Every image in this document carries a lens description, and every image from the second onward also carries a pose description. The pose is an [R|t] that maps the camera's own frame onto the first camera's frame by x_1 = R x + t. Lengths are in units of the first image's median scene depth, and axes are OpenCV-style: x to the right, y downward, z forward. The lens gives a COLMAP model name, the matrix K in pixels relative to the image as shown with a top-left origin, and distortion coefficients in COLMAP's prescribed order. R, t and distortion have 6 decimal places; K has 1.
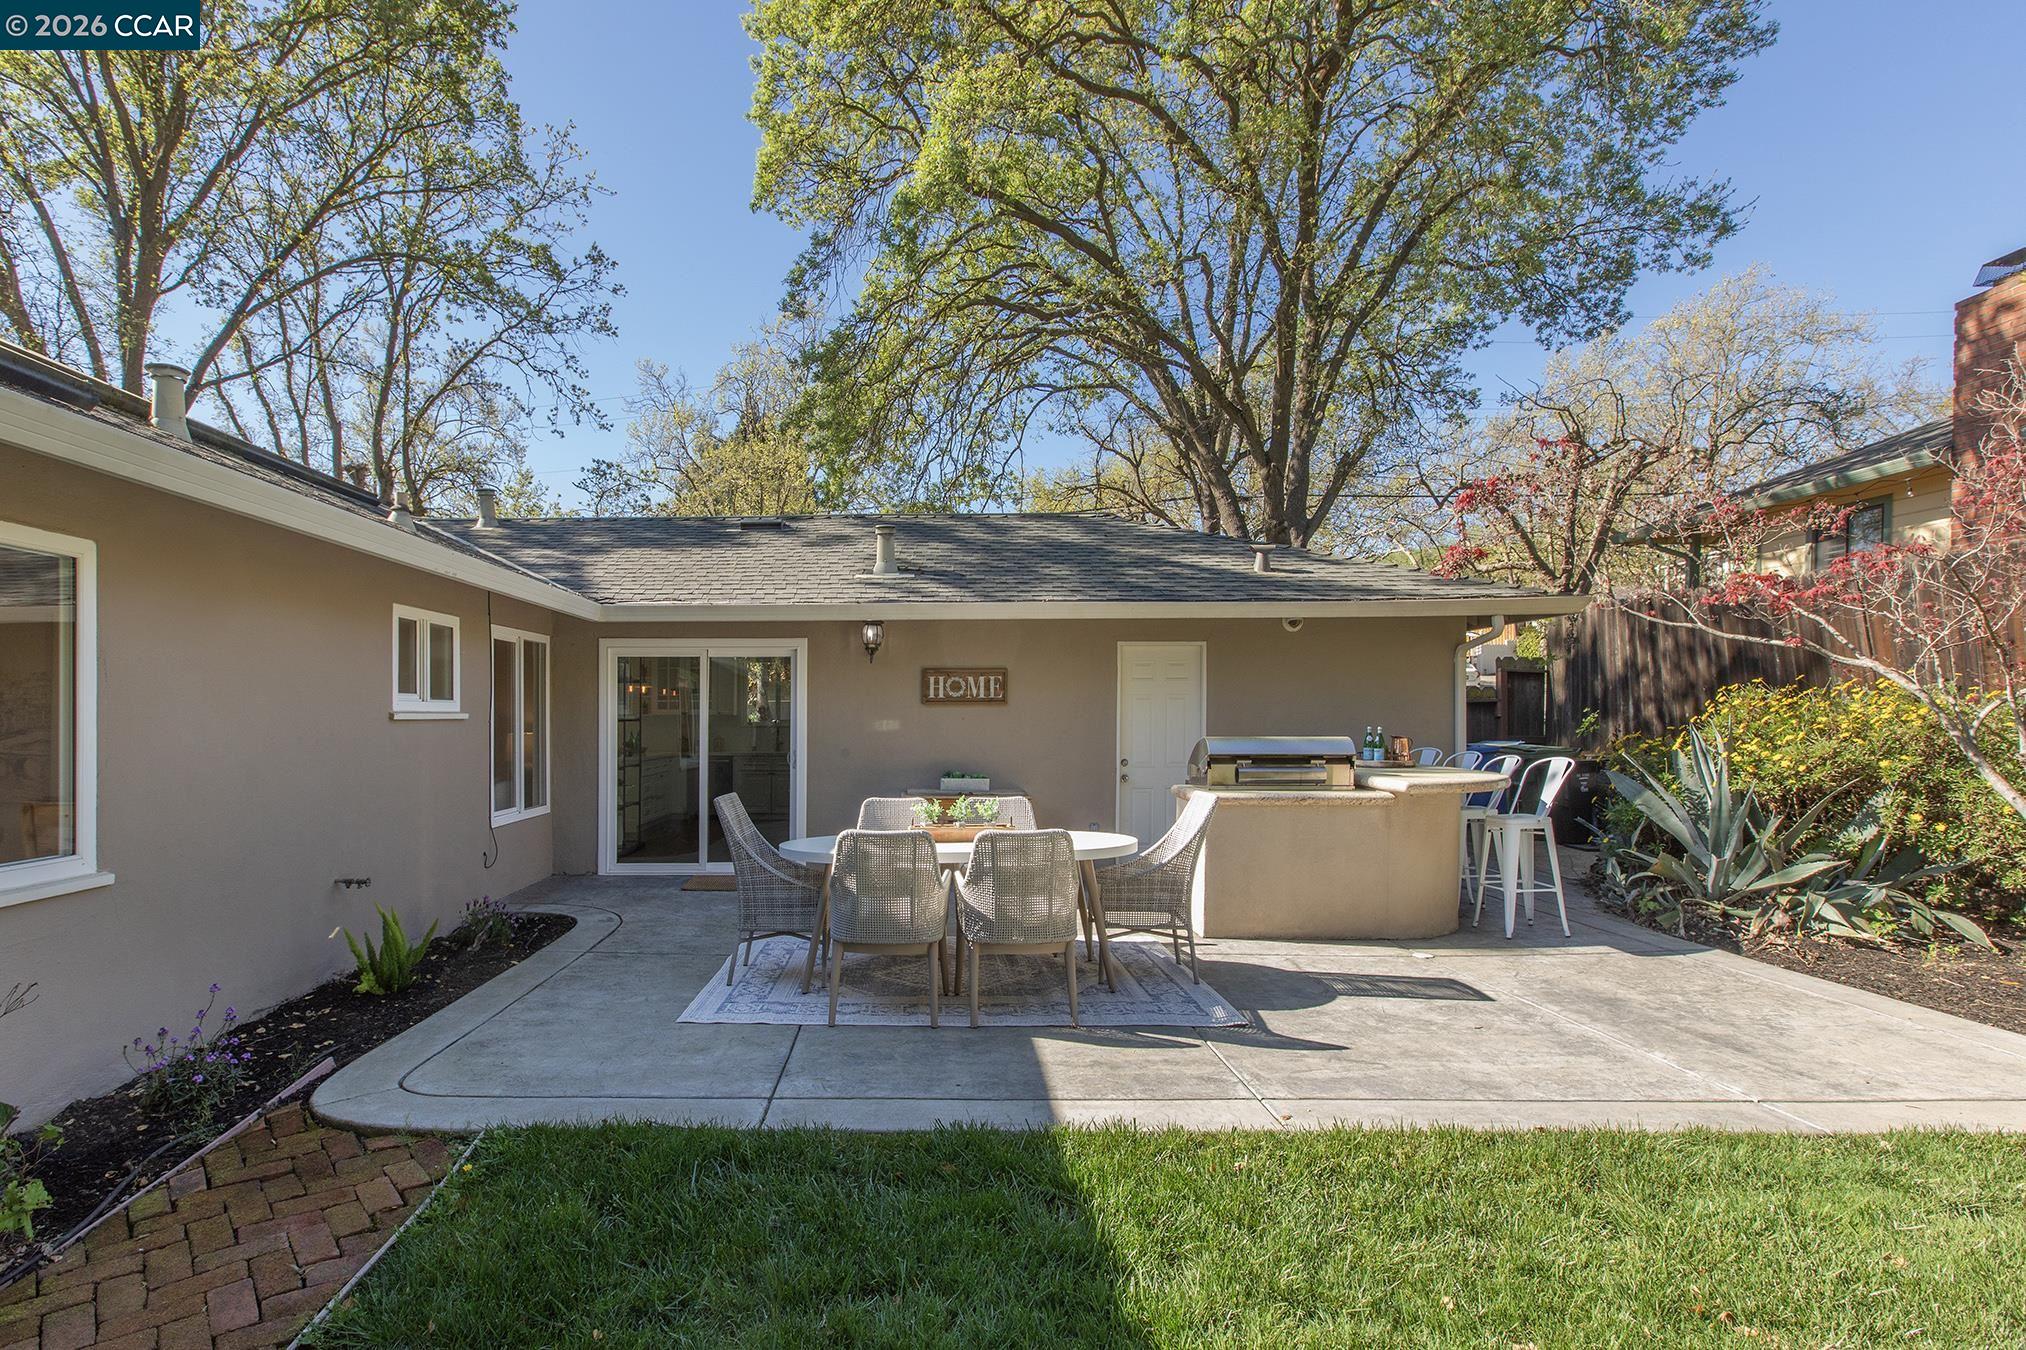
lens RADIAL K [[1059.9, 0, 988.3], [0, 1059.9, 749.7], [0, 0, 1]] dist [0.000294, 0.000221]
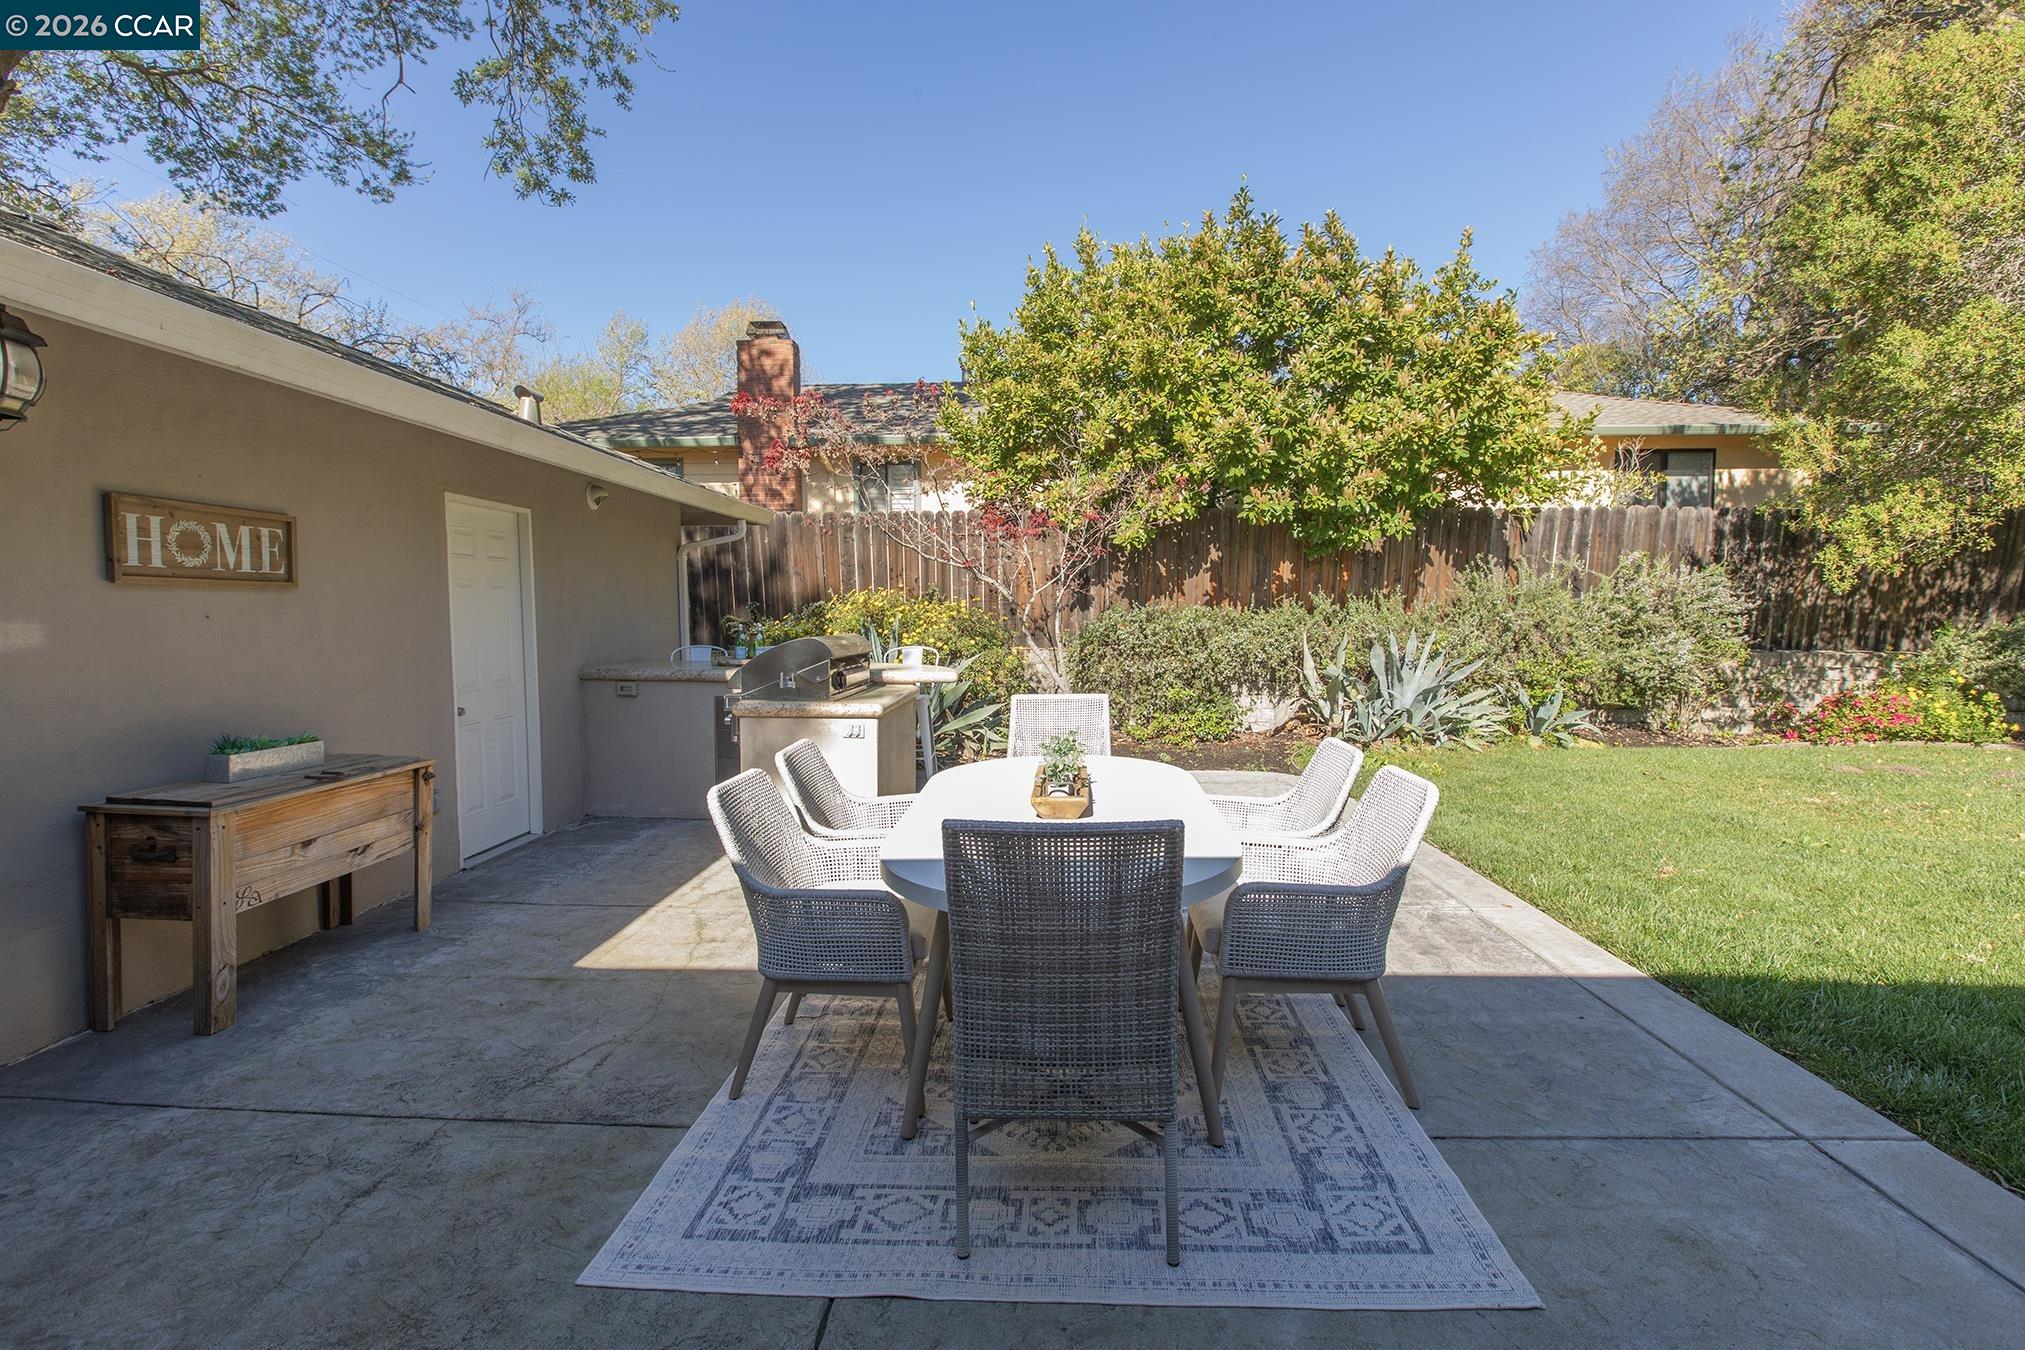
lens RADIAL K [[842.7, 0, 1012.5], [0, 842.7, 675.0], [0, 0, 1]] dist [-0.000238, -0.000102]
pose [[0.093373, -0.071559, 0.993056, -0.430332], [0.033436, 0.997077, 0.068705, -0.022649], [-0.995070, 0.026789, 0.095493, 0.789631]]
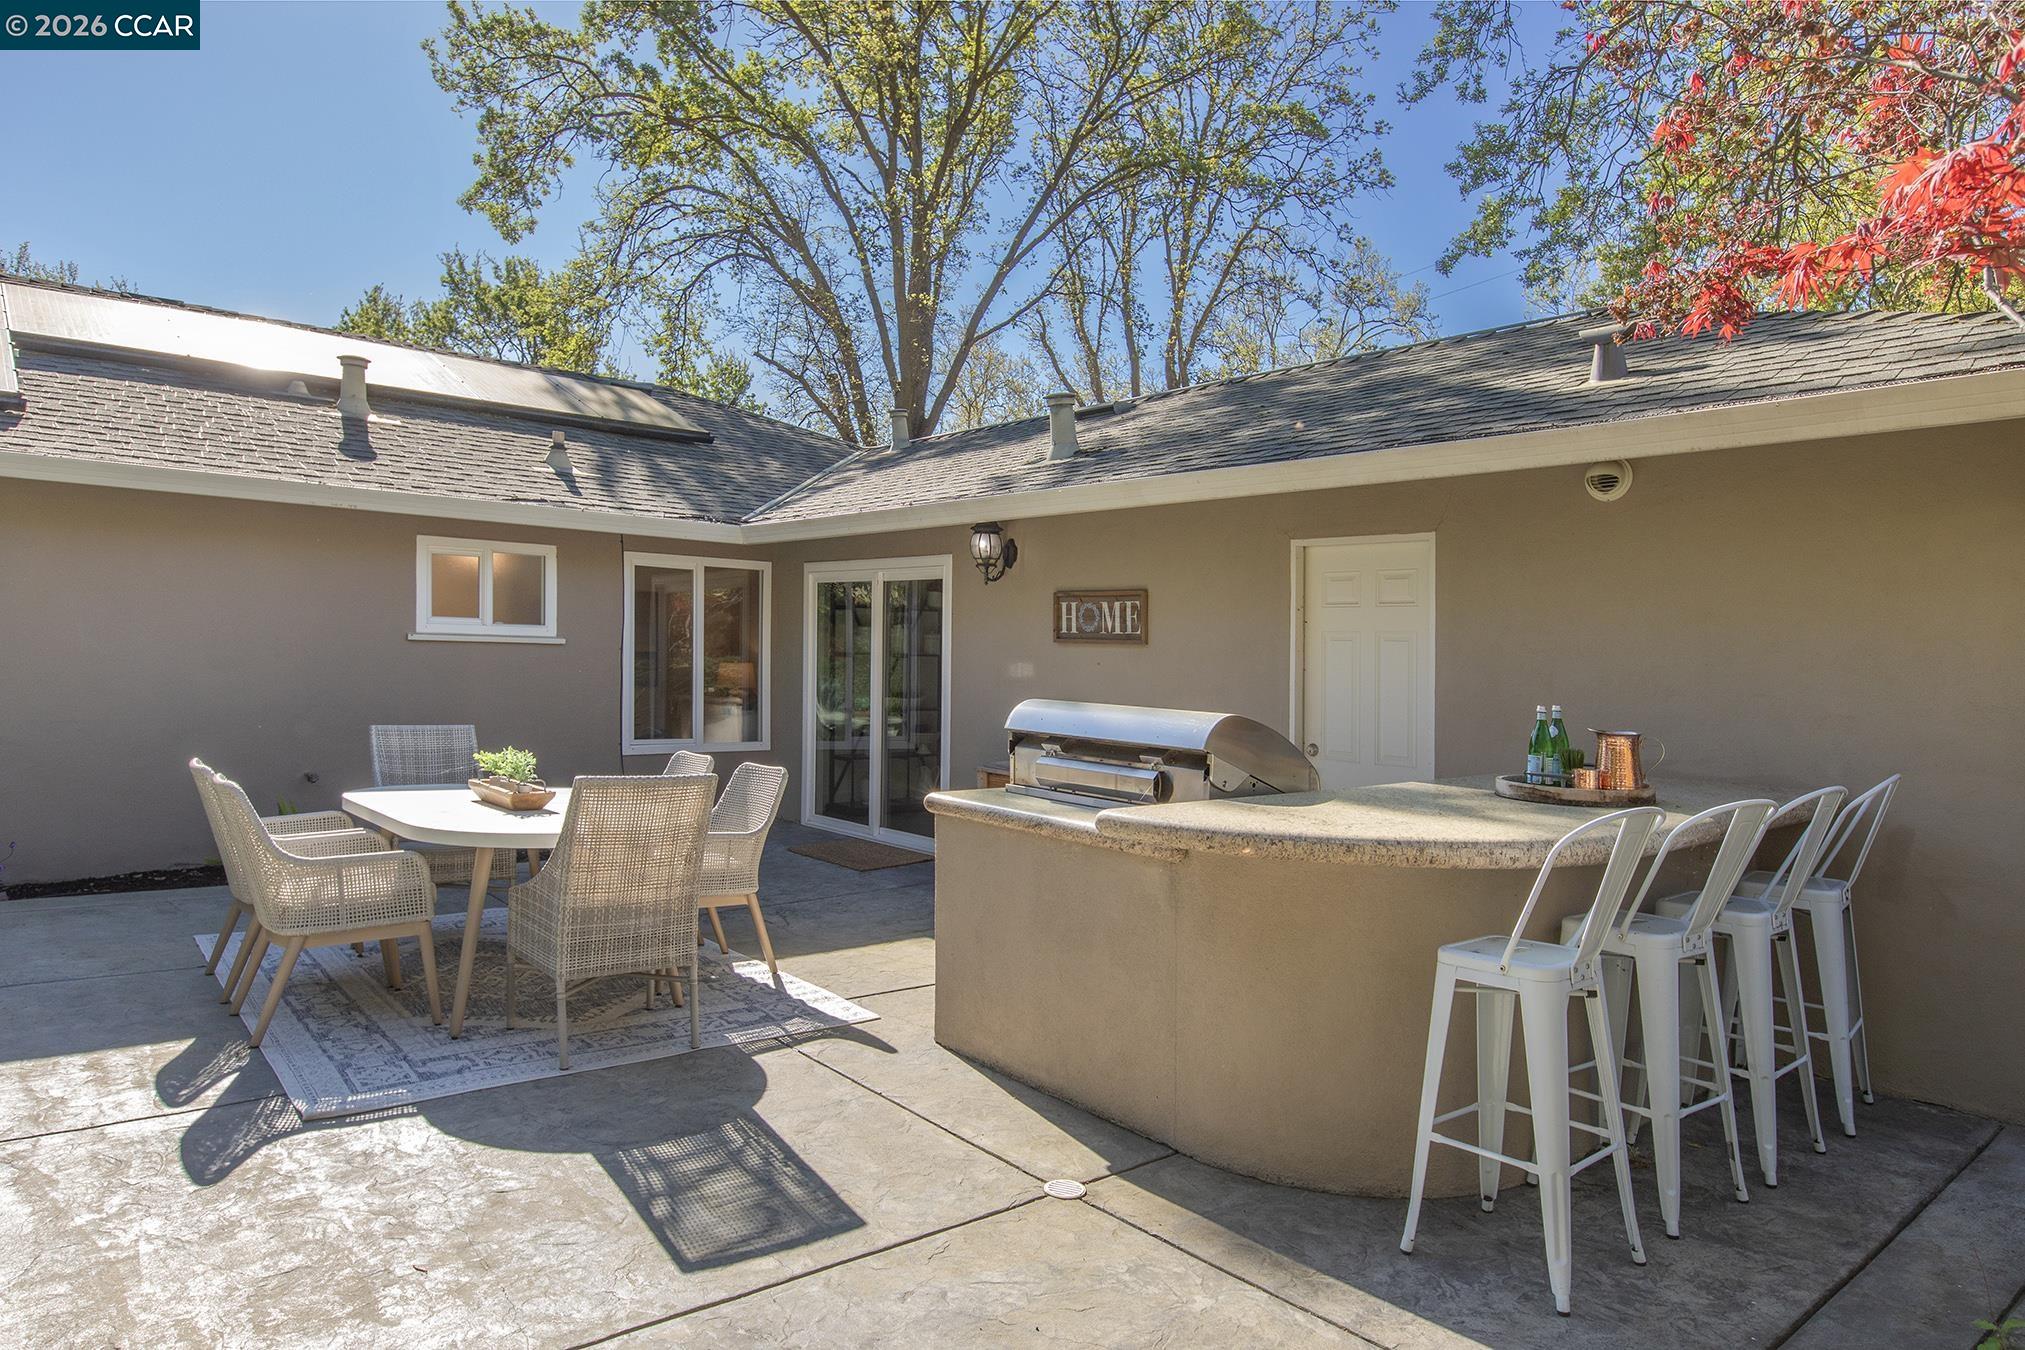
lens RADIAL K [[1316.2, 0, 1012.5], [0, 1316.2, 675.0], [0, 0, 1]] dist [0.002818, 0.000681]
pose [[0.605937, 0.036074, -0.794694, 0.756424], [-0.063167, 0.997999, -0.002861, -0.020969], [0.793001, 0.051932, 0.607003, 0.566500]]
